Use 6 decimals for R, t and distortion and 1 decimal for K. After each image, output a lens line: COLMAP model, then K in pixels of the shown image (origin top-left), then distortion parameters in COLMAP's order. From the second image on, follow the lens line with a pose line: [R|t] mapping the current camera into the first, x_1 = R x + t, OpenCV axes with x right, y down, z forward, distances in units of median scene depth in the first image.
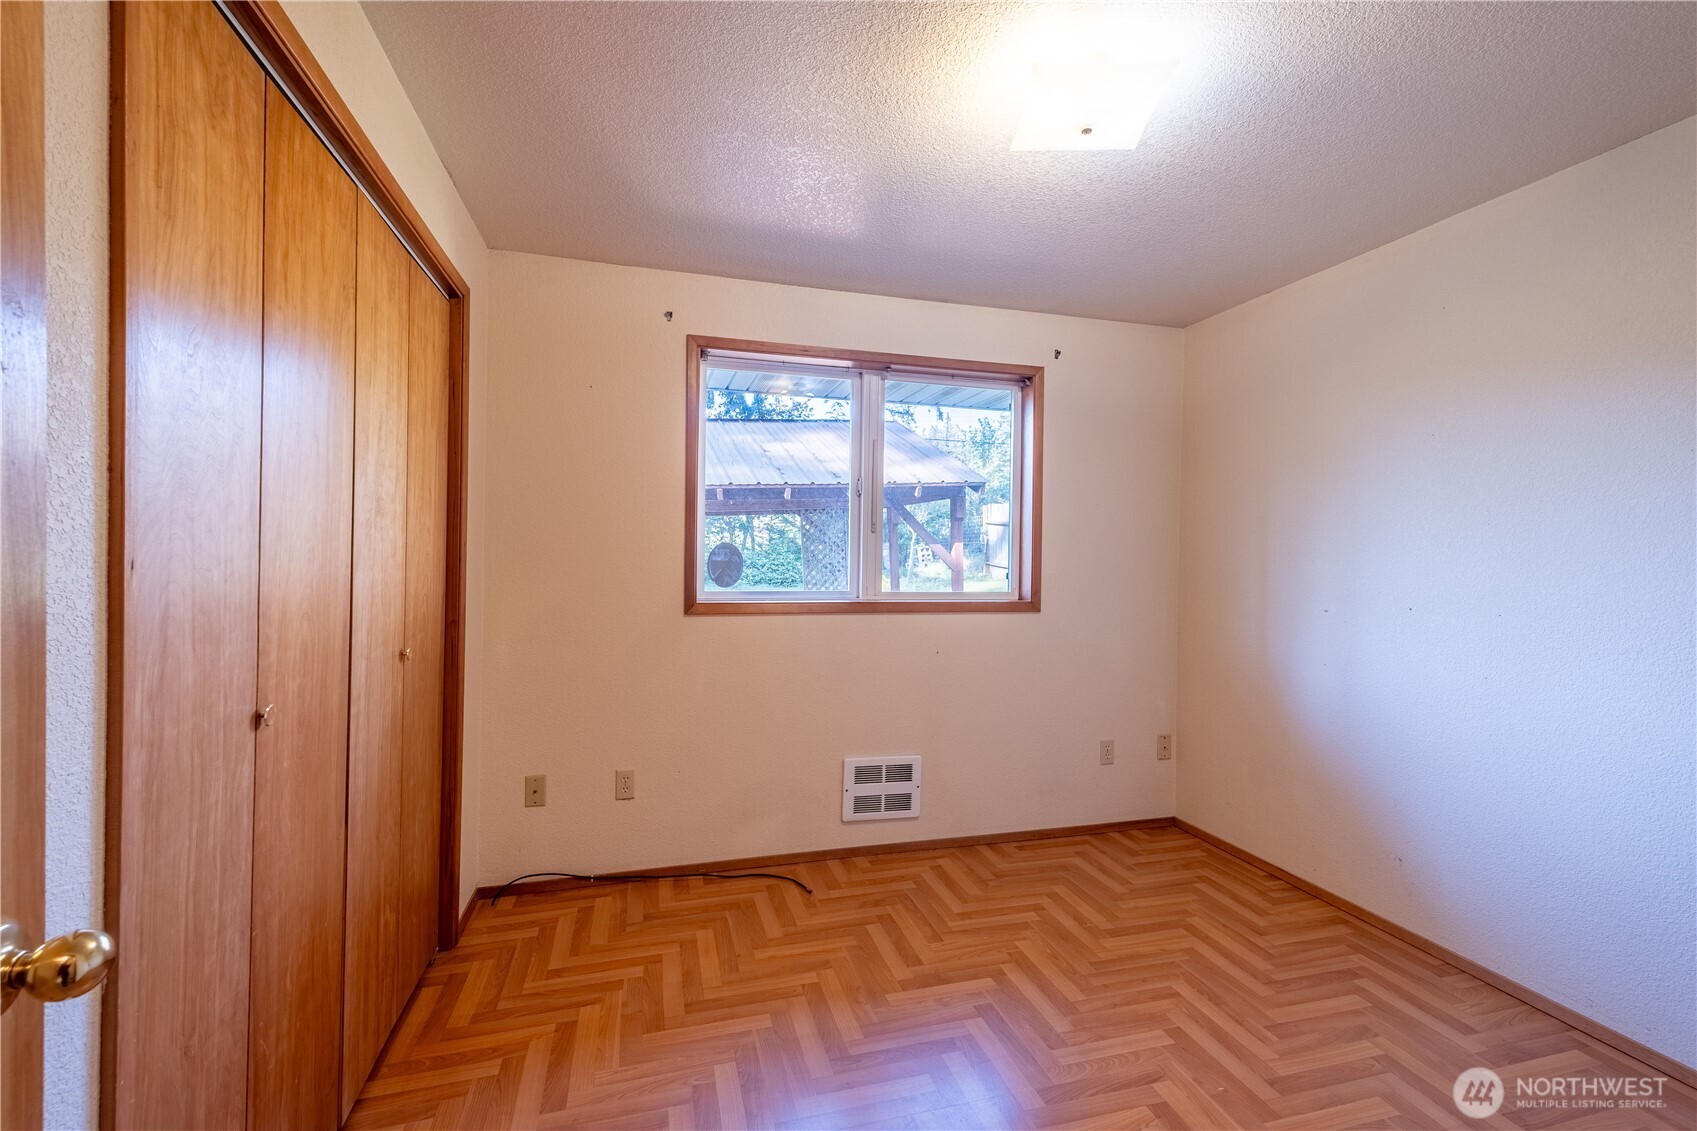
lens RADIAL K [[719.6, 0, 851.2], [0, 719.6, 565.5], [0, 0, 1]] dist [0.006947, -0.000806]
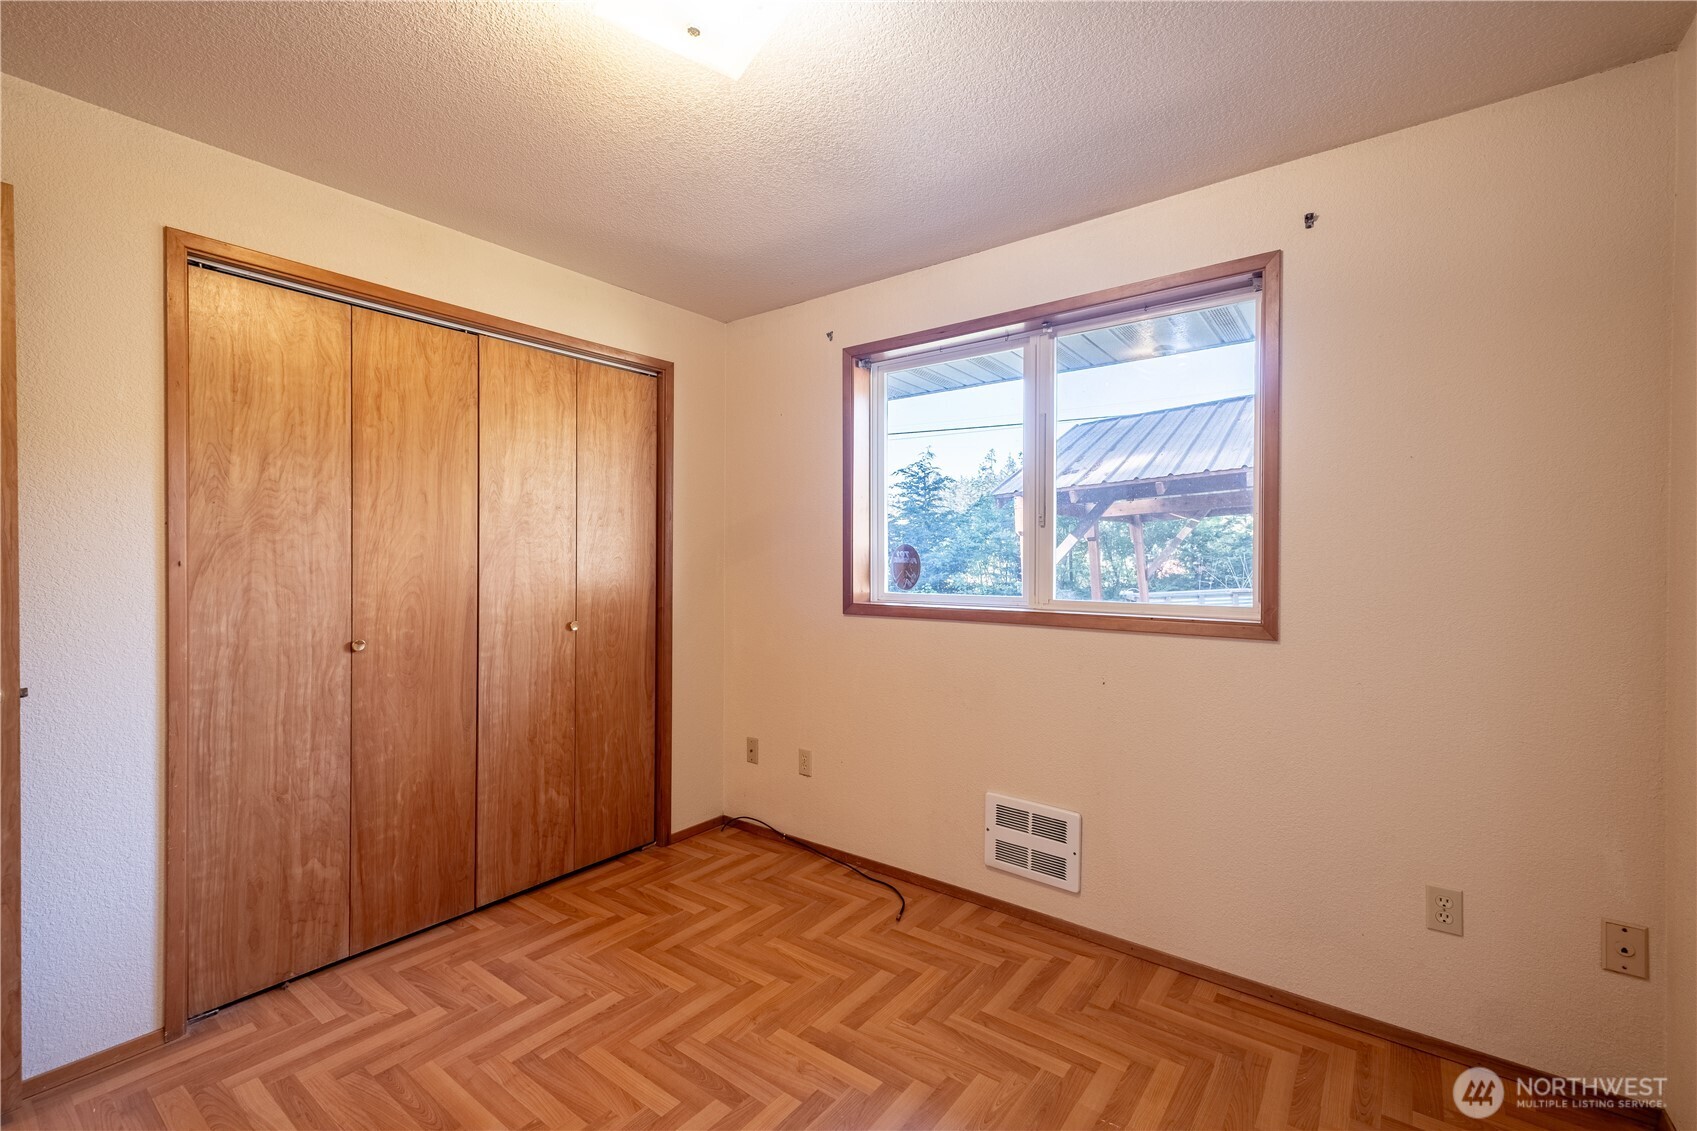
lens RADIAL K [[719.6, 0, 851.2], [0, 719.6, 565.5], [0, 0, 1]] dist [0.006947, -0.000806]
pose [[0.607062, -0.002974, -0.794649, 0.637266], [-0.002173, 0.999983, -0.005402, 0.003316], [0.794651, 0.005006, 0.607046, 0.383101]]
